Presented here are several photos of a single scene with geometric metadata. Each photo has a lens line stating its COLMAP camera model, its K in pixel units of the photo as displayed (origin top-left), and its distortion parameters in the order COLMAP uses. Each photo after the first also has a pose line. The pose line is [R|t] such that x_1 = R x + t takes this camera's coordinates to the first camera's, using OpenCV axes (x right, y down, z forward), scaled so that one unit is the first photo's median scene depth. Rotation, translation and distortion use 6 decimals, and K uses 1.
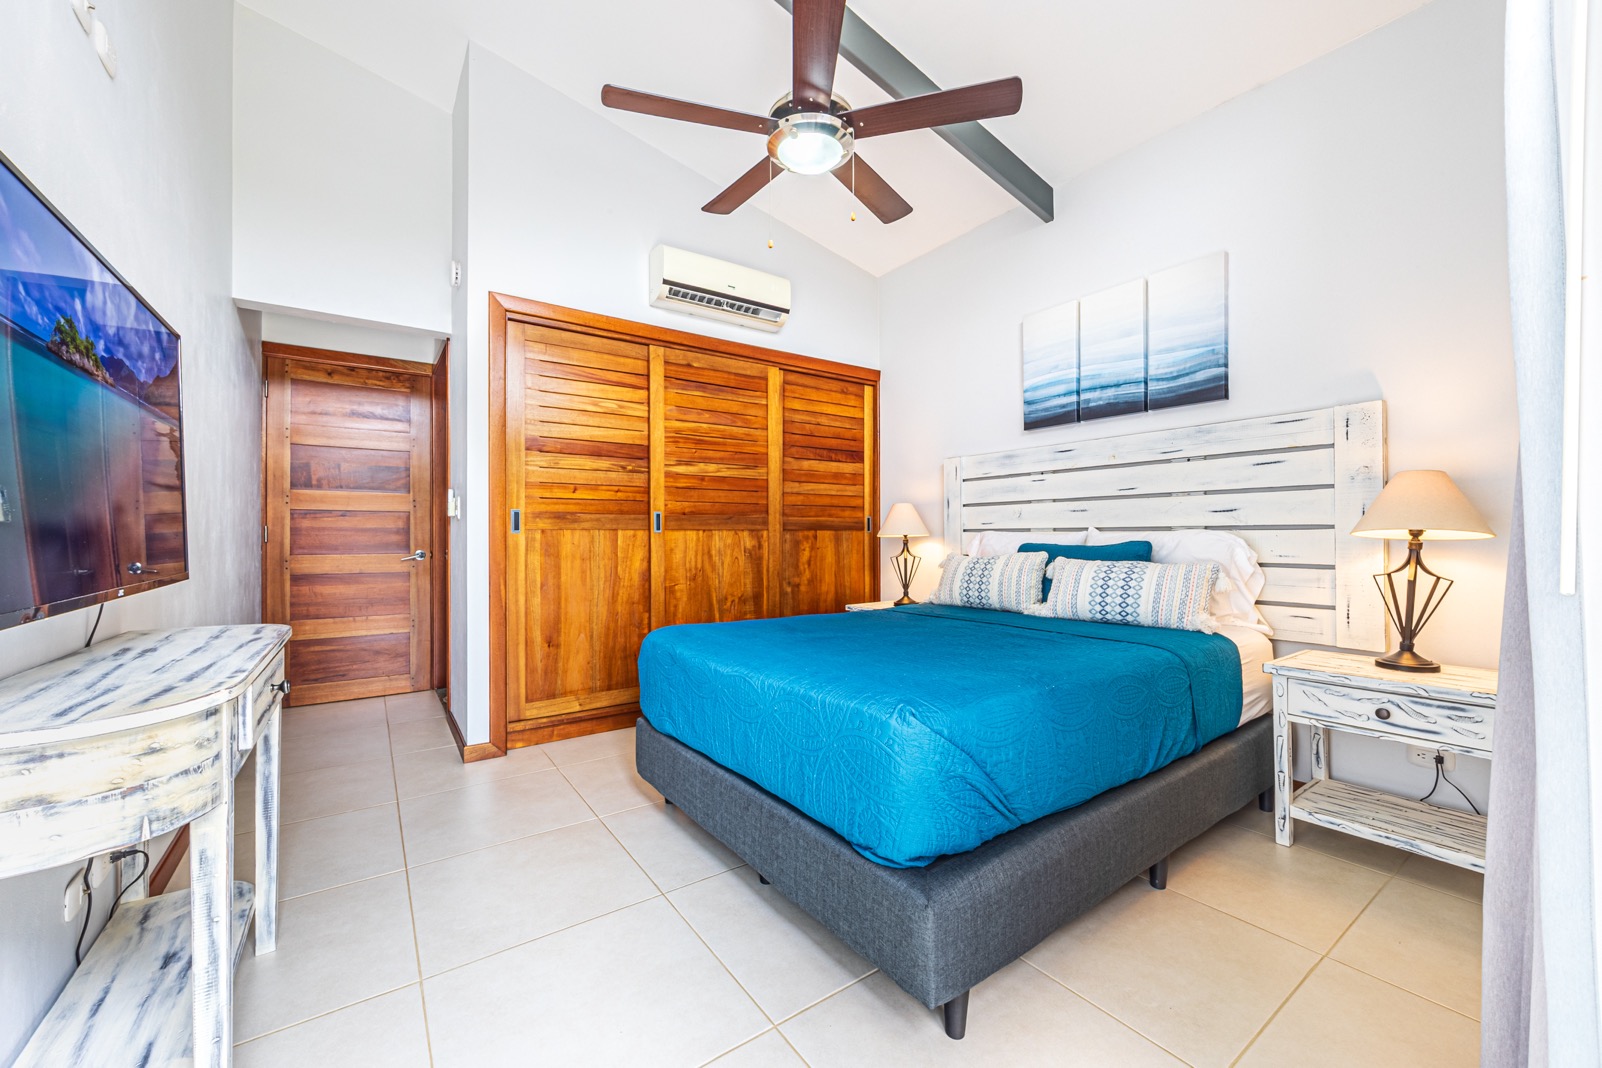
lens RADIAL K [[628.7, 0, 810.0], [0, 628.7, 537.1], [0, 0, 1]] dist [-0.000079, -0.000013]
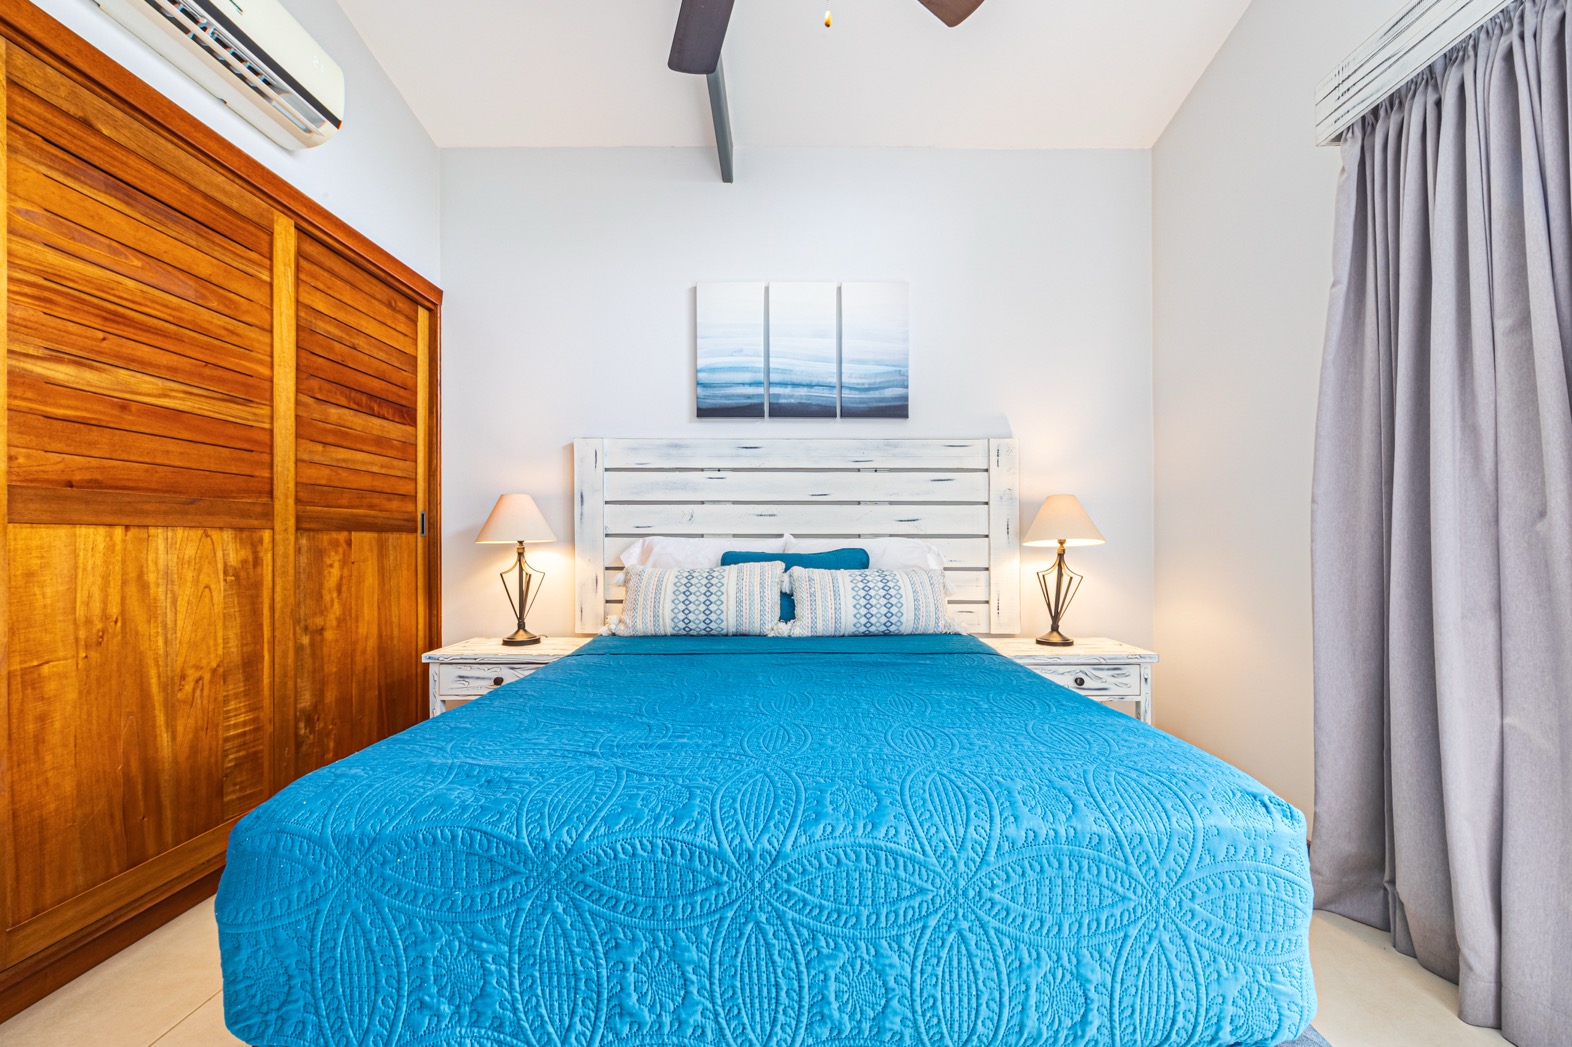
lens RADIAL K [[633.2, 0, 790.6], [0, 633.2, 544.3], [0, 0, 1]] dist [-0.000387, 0.000203]
pose [[0.582681, 0.001781, 0.812699, -0.251368], [-0.002403, 0.999997, -0.000468, 0.000481], [-0.812698, -0.001680, 0.582683, 0.372155]]
